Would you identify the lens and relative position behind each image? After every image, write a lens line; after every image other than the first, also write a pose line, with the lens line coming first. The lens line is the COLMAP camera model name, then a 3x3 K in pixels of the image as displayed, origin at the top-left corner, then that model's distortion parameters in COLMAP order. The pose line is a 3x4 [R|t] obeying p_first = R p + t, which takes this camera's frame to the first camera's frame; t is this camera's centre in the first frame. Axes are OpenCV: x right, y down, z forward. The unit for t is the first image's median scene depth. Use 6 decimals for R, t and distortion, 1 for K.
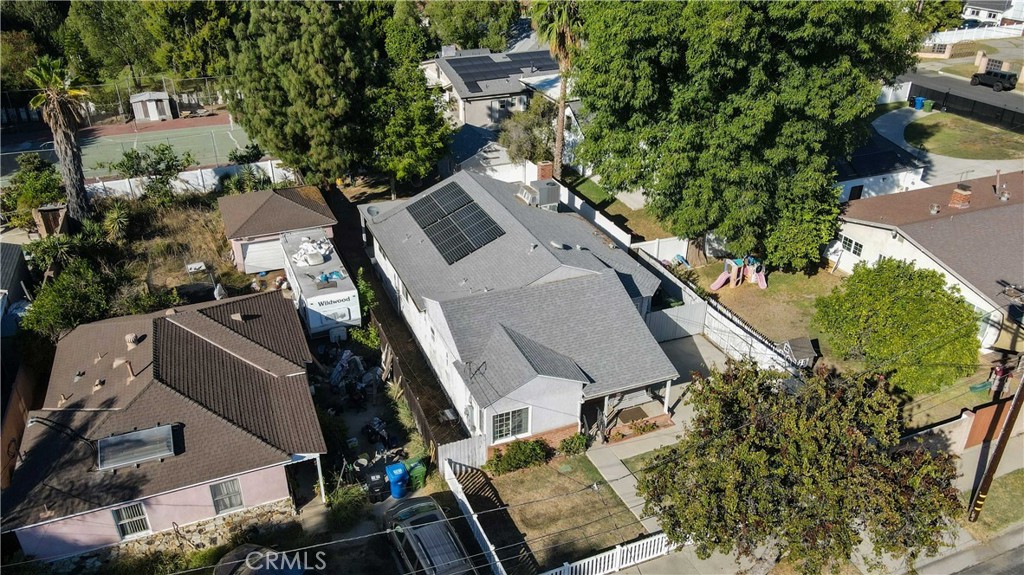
lens RADIAL K [[750.4, 0, 505.2], [0, 750.4, 285.5], [0, 0, 1]] dist [0.007859, 0.005397]
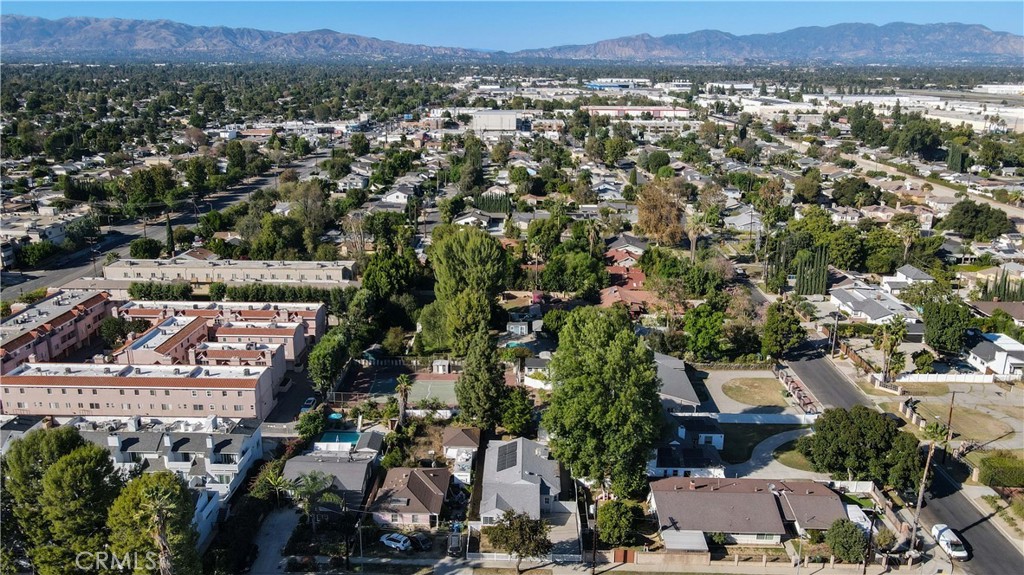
lens RADIAL K [[750.4, 0, 505.2], [0, 750.4, 285.5], [0, 0, 1]] dist [0.007859, 0.005397]
pose [[0.914440, 0.116078, -0.387719, 0.931457], [-0.193238, 0.966963, -0.166257, -0.226404], [0.355611, 0.226954, 0.906660, -1.739953]]
